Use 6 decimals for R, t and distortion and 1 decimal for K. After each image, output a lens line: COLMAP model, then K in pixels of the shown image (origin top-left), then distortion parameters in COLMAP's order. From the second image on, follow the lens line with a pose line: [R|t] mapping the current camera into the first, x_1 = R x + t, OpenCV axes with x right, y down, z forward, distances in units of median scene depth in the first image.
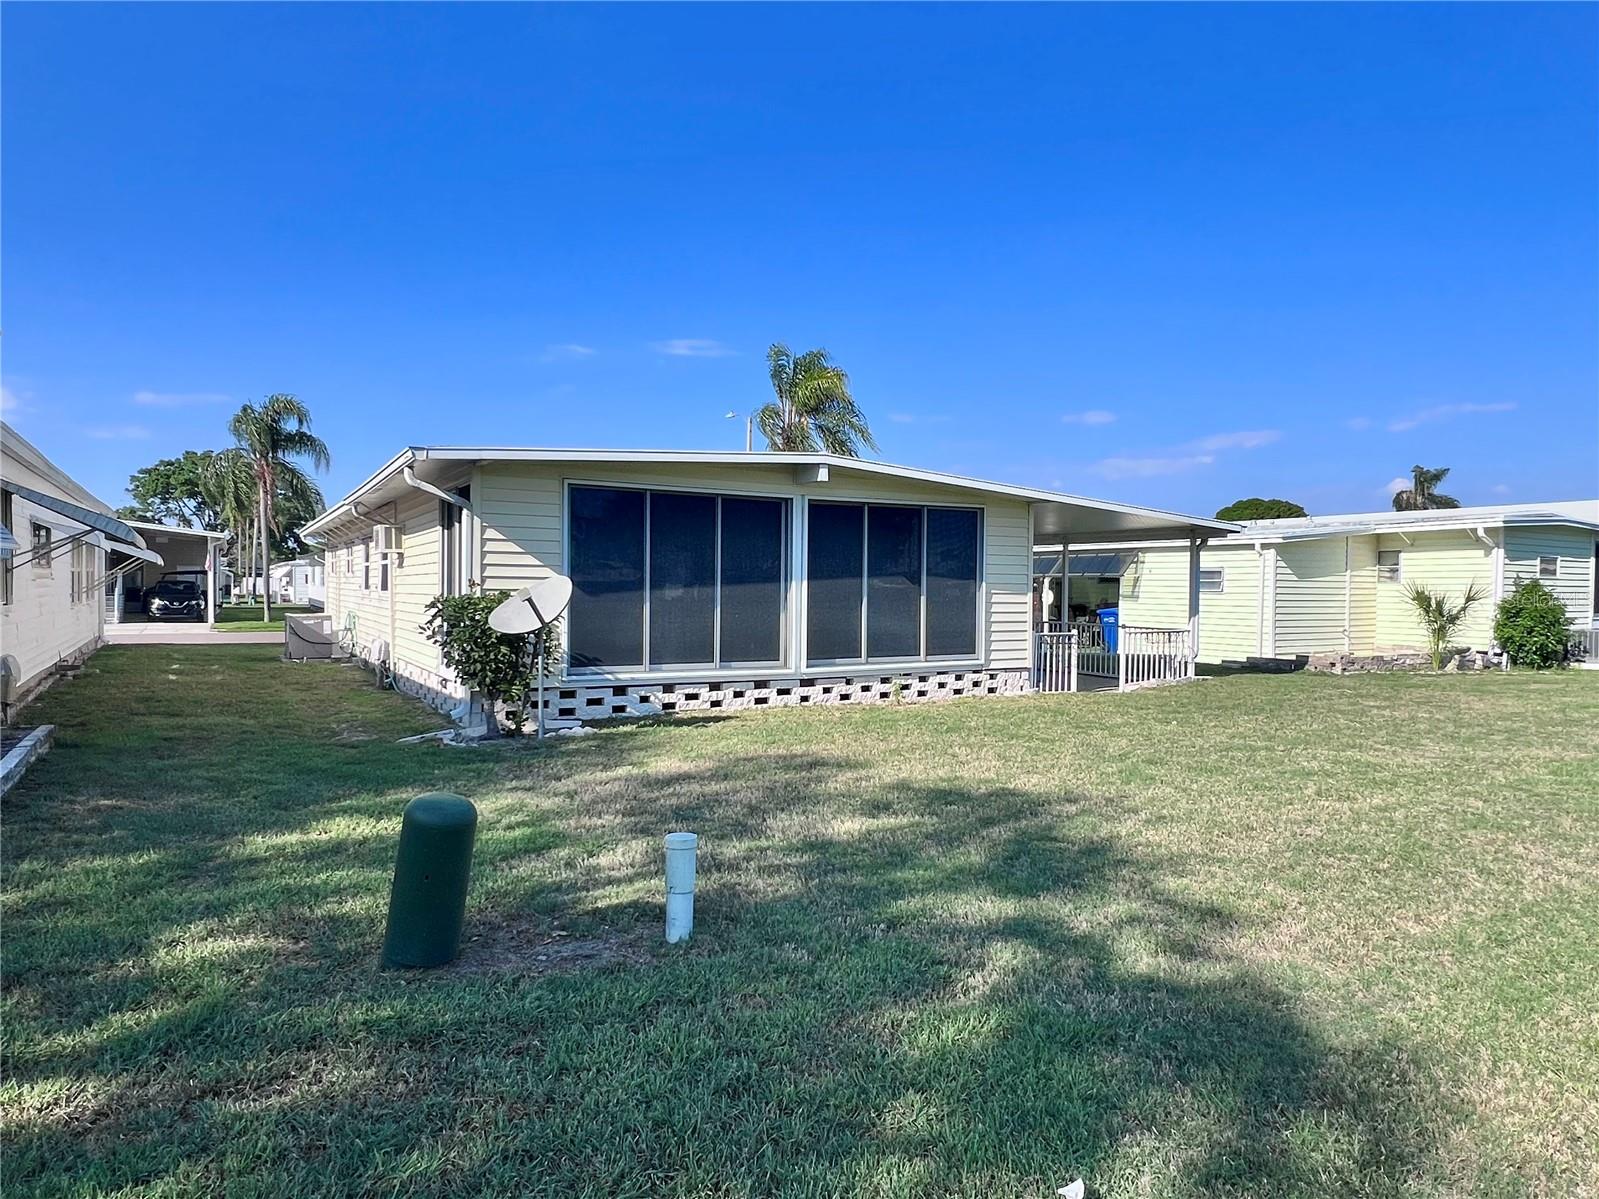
lens RADIAL K [[1001.0, 0, 811.7], [0, 1001.0, 600.1], [0, 0, 1]] dist [0.007345, 0.012121]
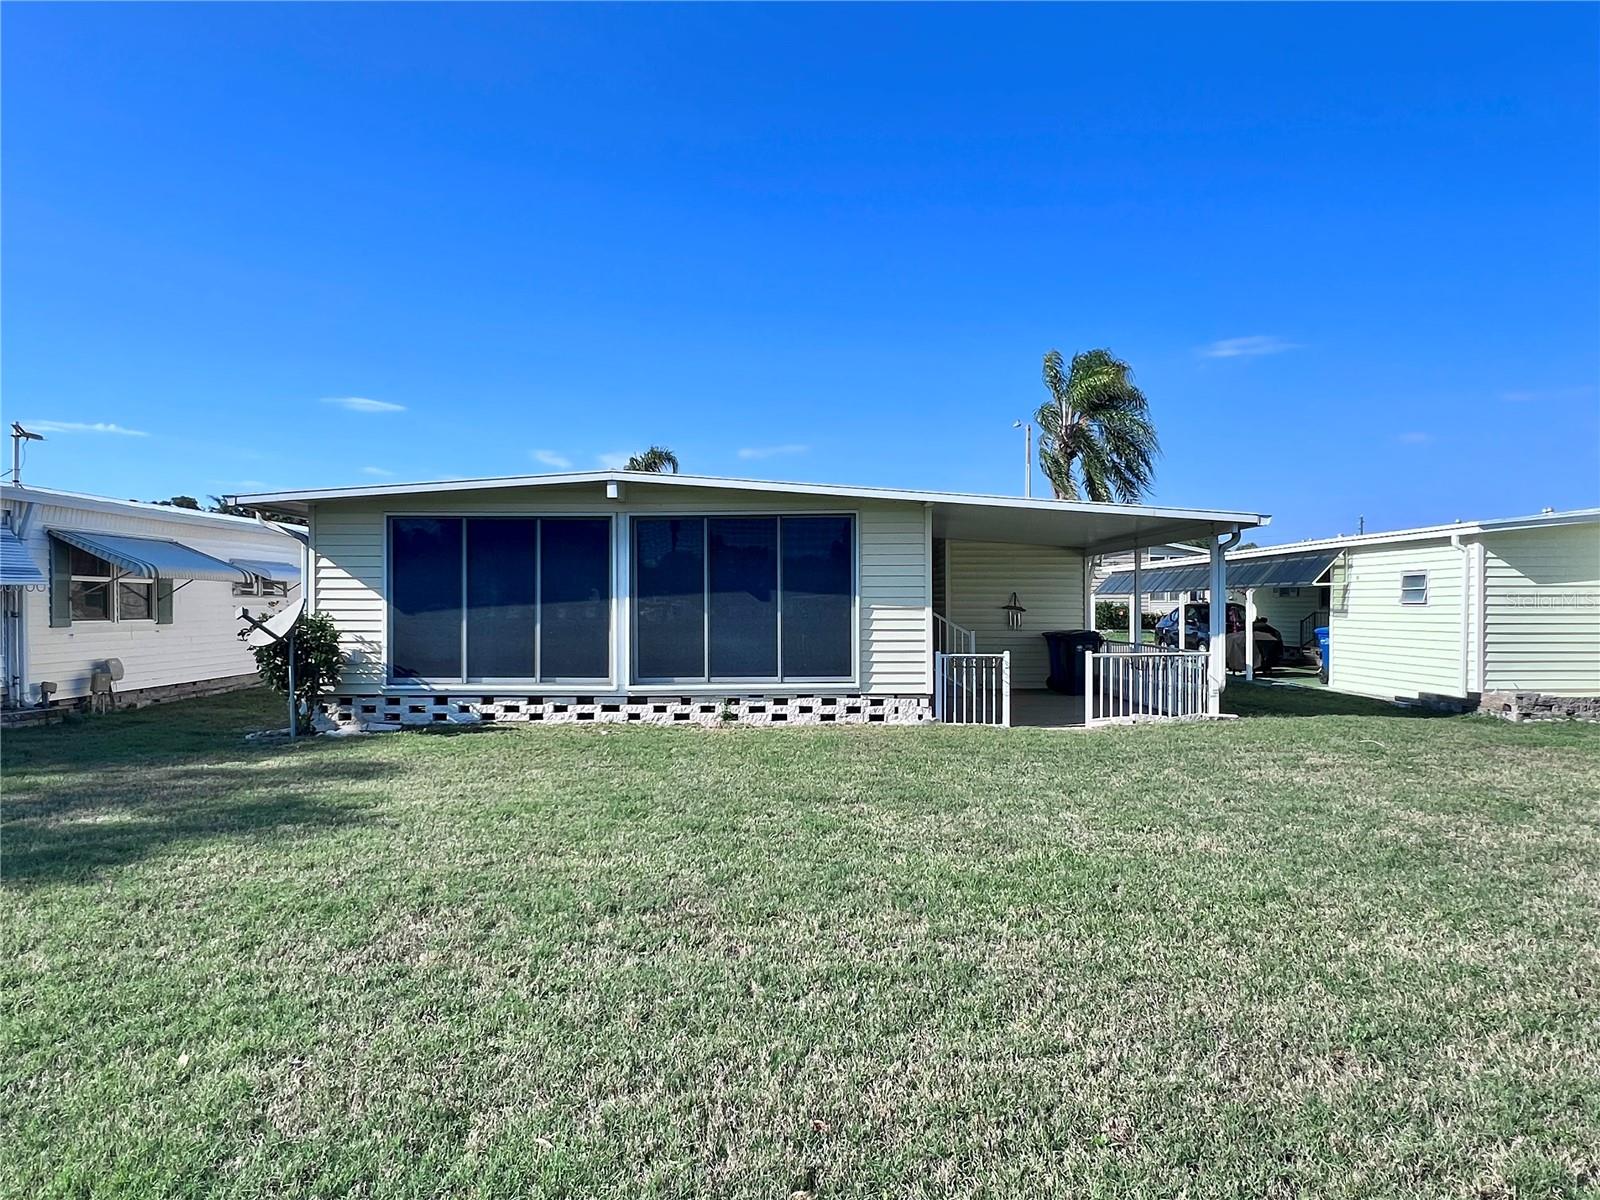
lens RADIAL K [[1001.6, 0, 801.3], [0, 1001.6, 598.8], [0, 0, 1]] dist [0.007345, 0.012121]
pose [[0.862825, -0.014925, -0.505282, 0.621704], [0.004137, 0.999739, -0.022465, 0.004506], [0.505485, 0.017293, 0.862662, 0.215399]]
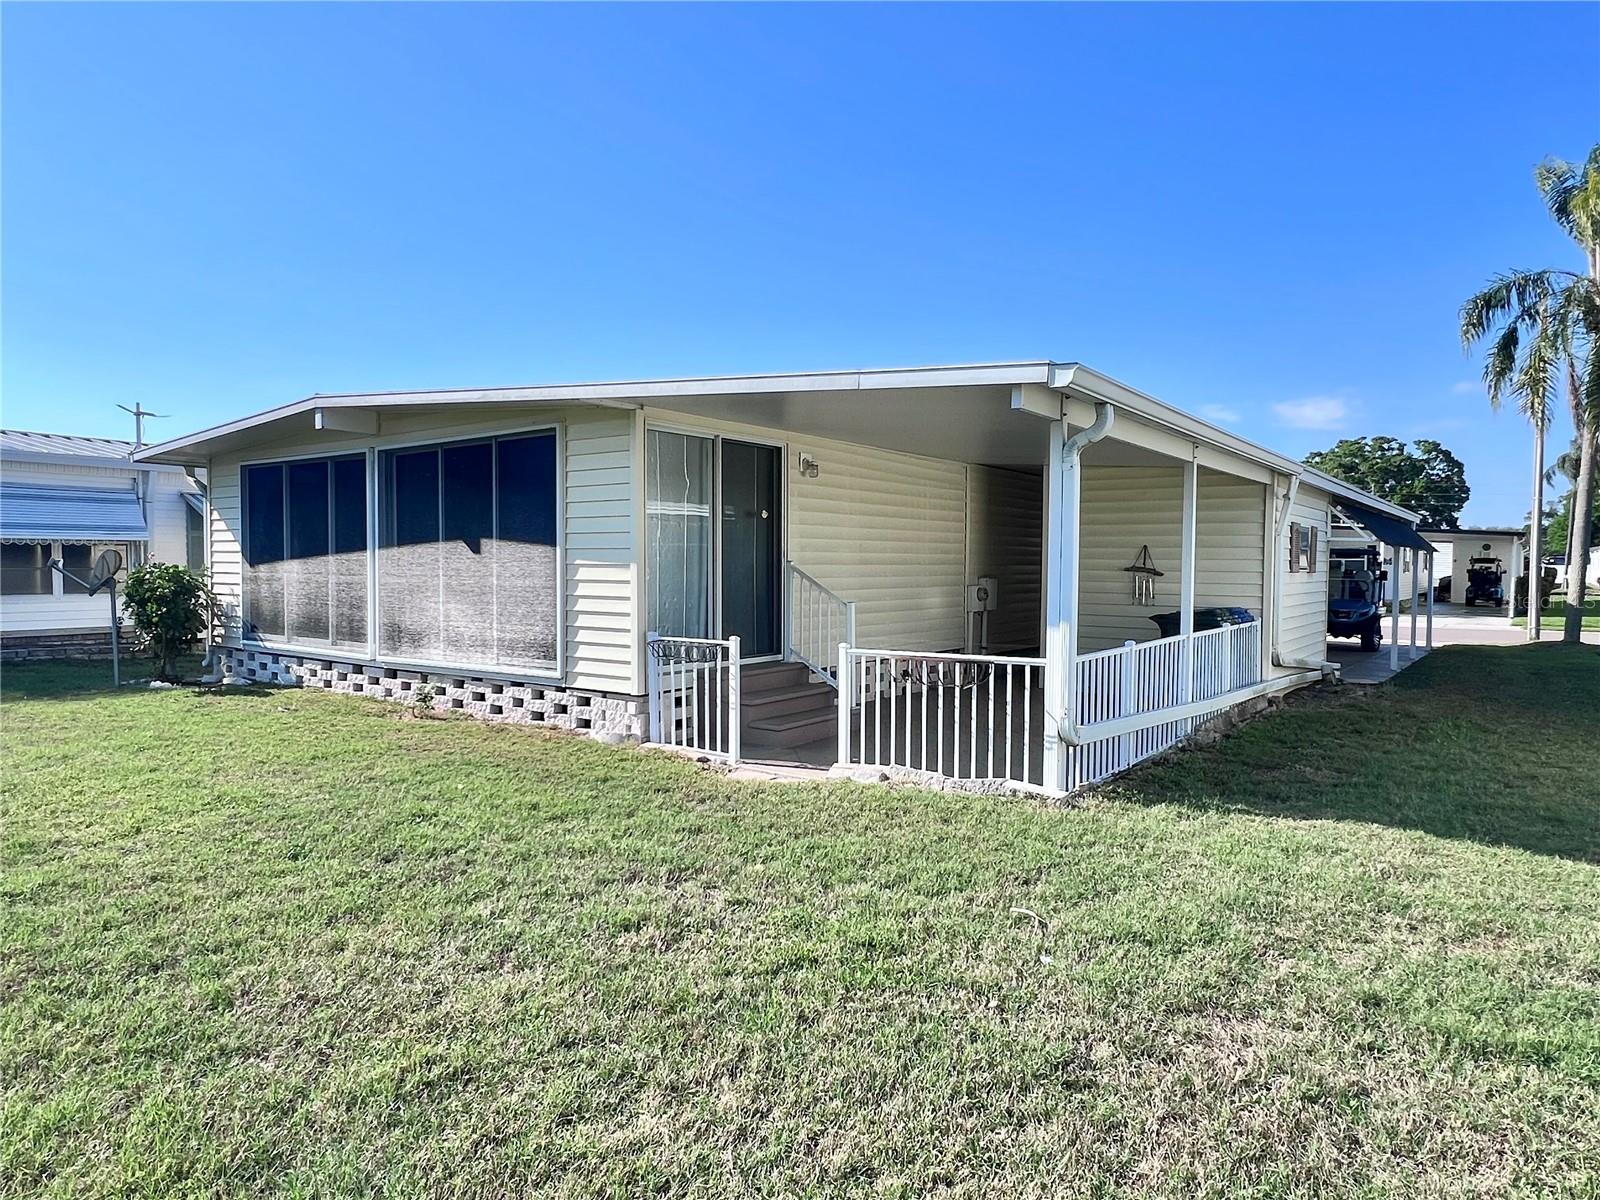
lens RADIAL K [[1001.6, 0, 805.2], [0, 1001.6, 605.7], [0, 0, 1]] dist [0.007345, 0.012121]
pose [[0.393769, 0.029865, -0.918724, 0.862654], [-0.015180, 0.999547, 0.025985, -0.000181], [0.919084, 0.003714, 0.394044, 0.957322]]
